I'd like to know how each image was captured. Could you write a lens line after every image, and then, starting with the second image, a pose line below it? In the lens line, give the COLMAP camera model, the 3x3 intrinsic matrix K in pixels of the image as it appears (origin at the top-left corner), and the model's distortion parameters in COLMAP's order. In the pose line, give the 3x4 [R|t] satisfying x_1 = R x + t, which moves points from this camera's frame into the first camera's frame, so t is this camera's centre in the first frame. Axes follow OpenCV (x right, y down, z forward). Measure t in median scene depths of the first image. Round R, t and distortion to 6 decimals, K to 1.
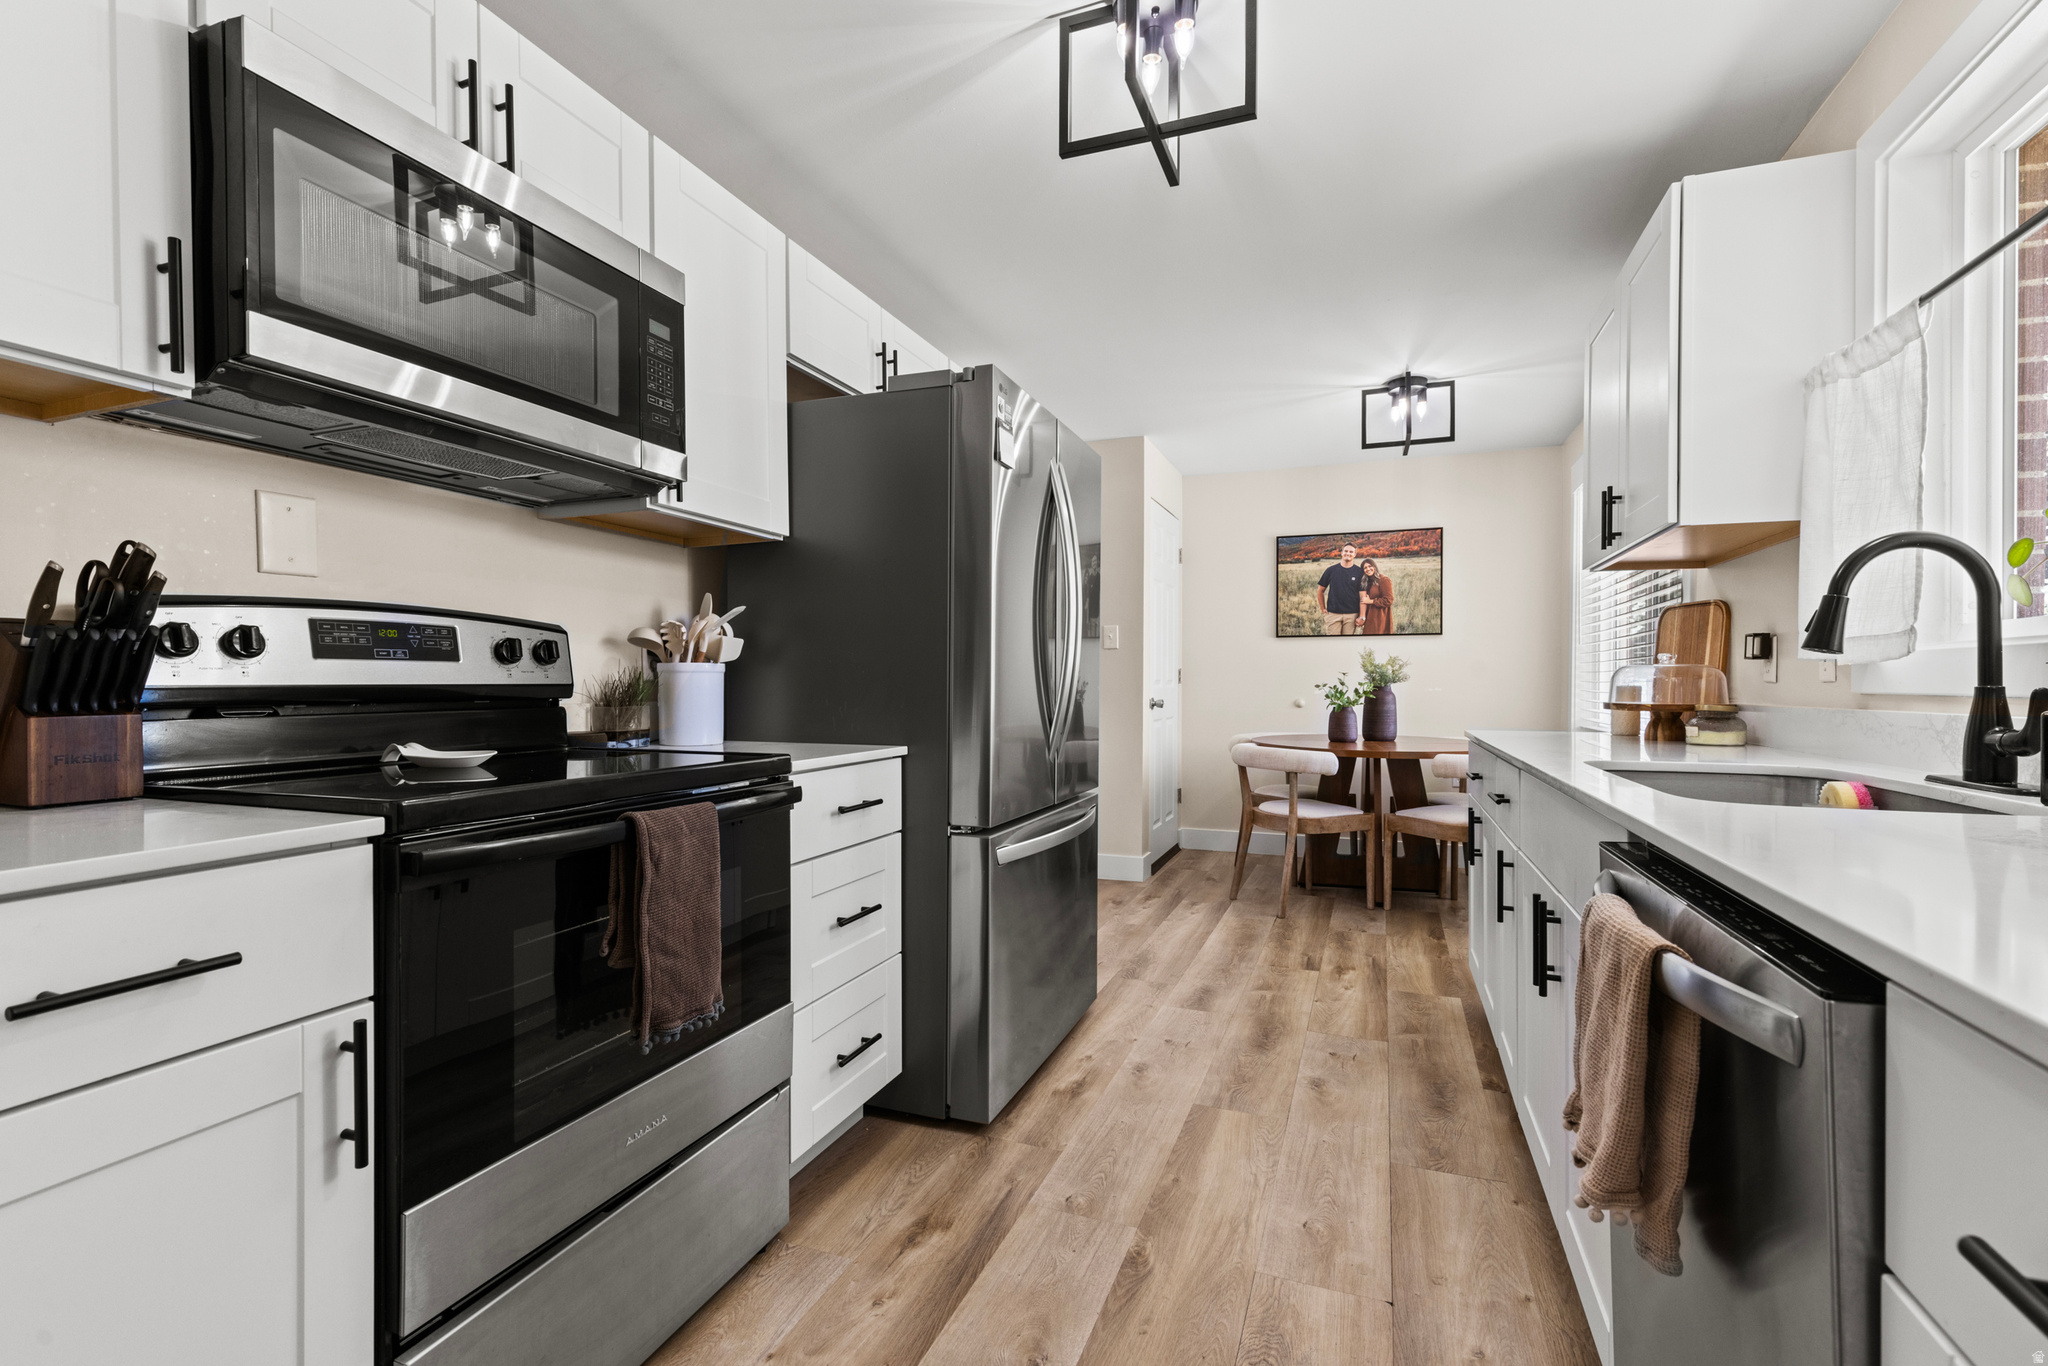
lens RADIAL K [[915.5, 0, 1029.5], [0, 915.5, 686.4], [0, 0, 1]] dist [0.000691, 0.000495]
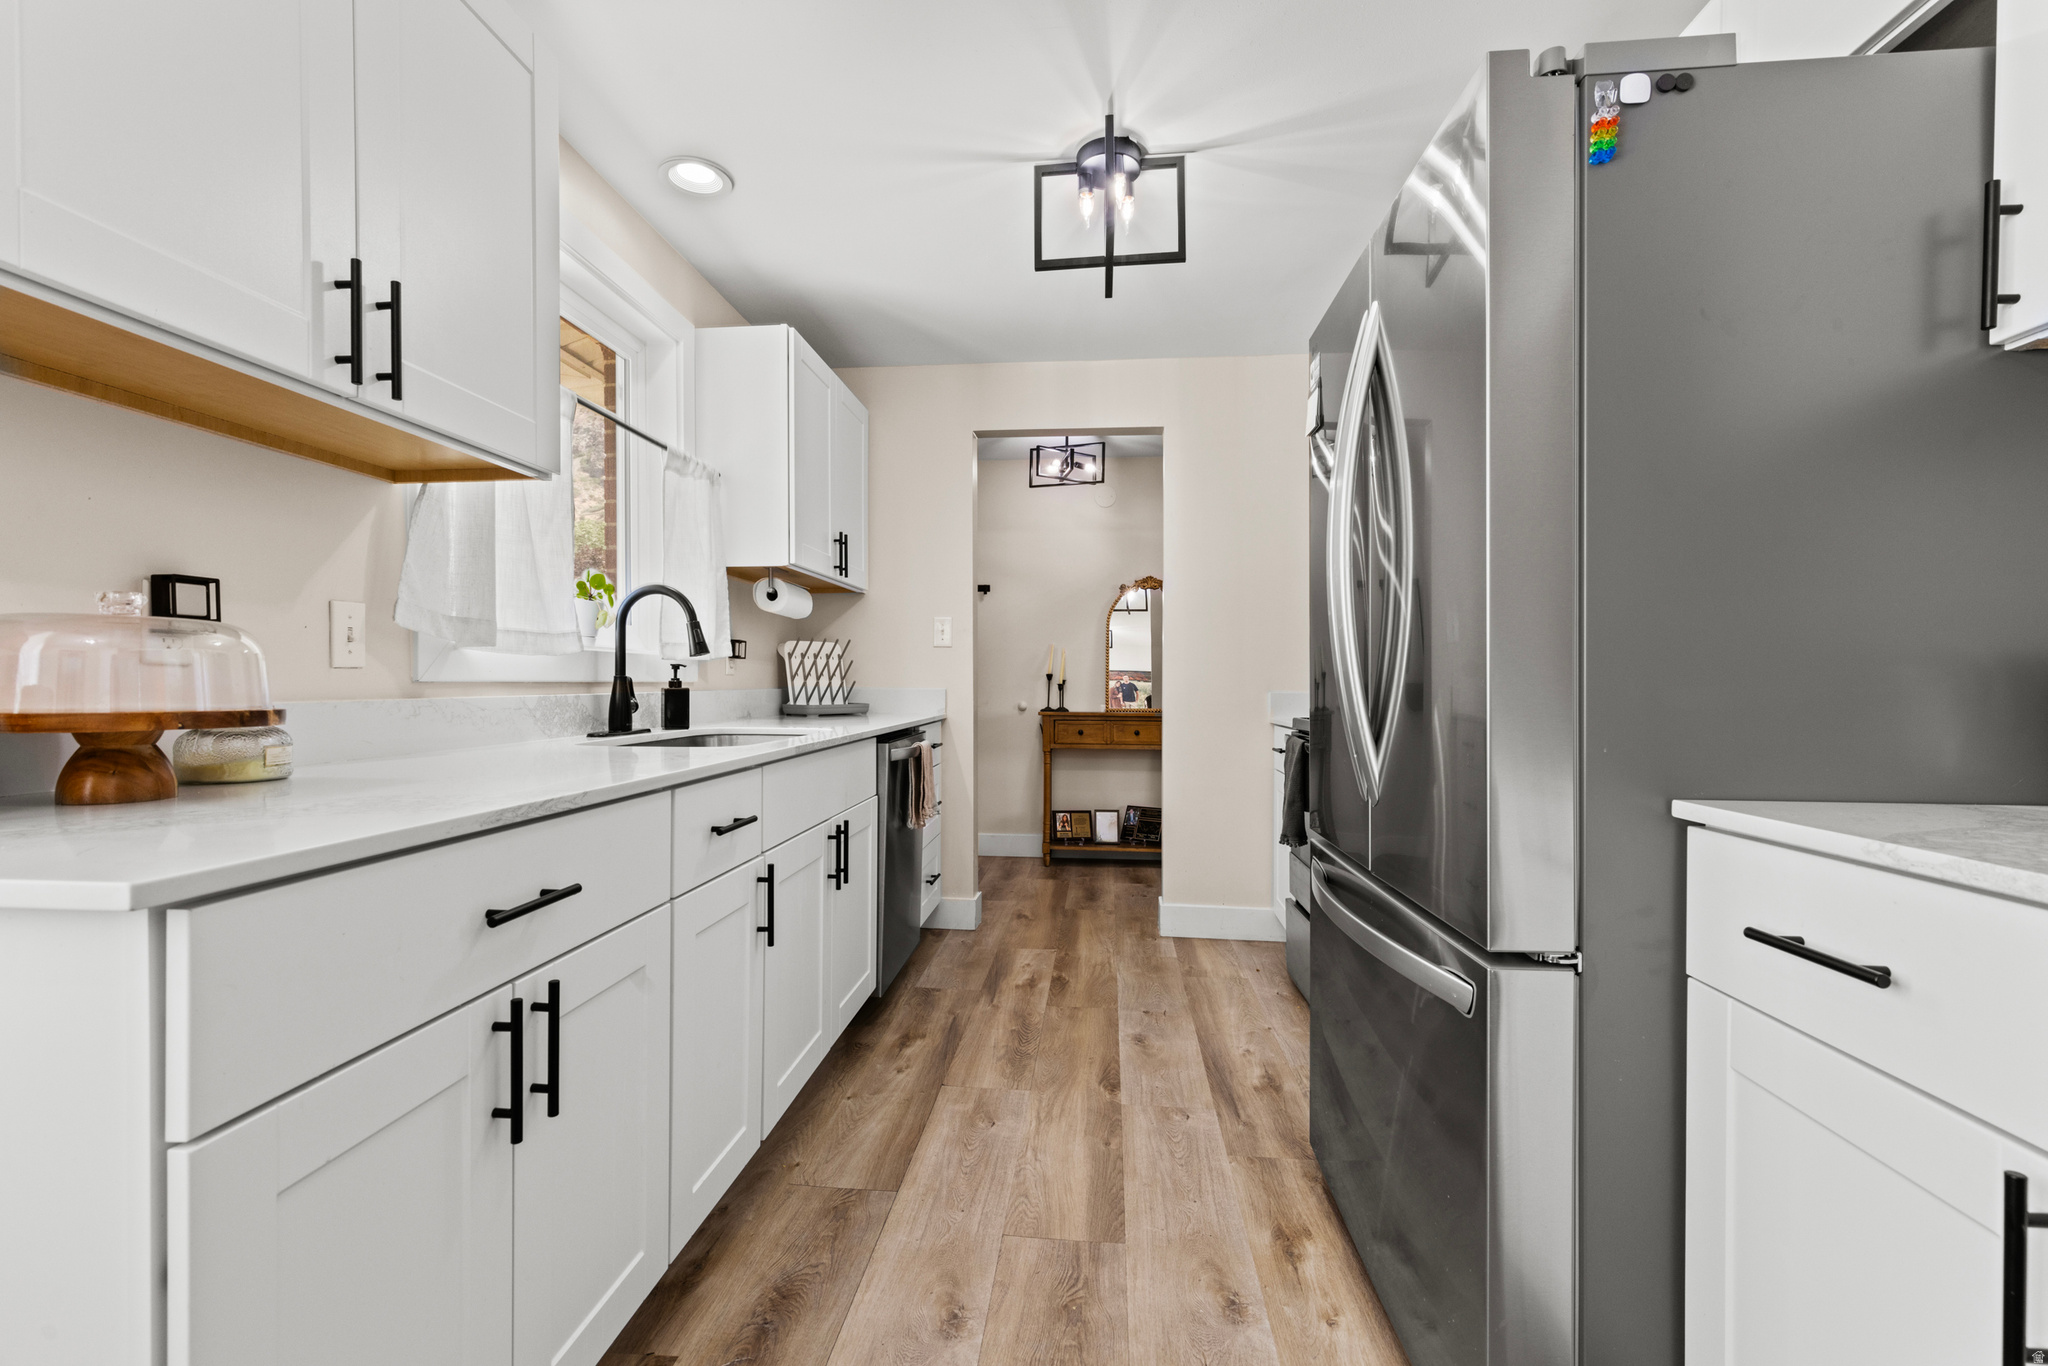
lens RADIAL K [[915.5, 0, 1021.1], [0, 915.5, 686.4], [0, 0, 1]] dist [0.000691, 0.000495]
pose [[-0.963385, -0.003569, -0.268098, 0.558188], [-0.005510, 0.999964, 0.006489, 0.002980], [0.268065, 0.007728, -0.963370, 2.048356]]
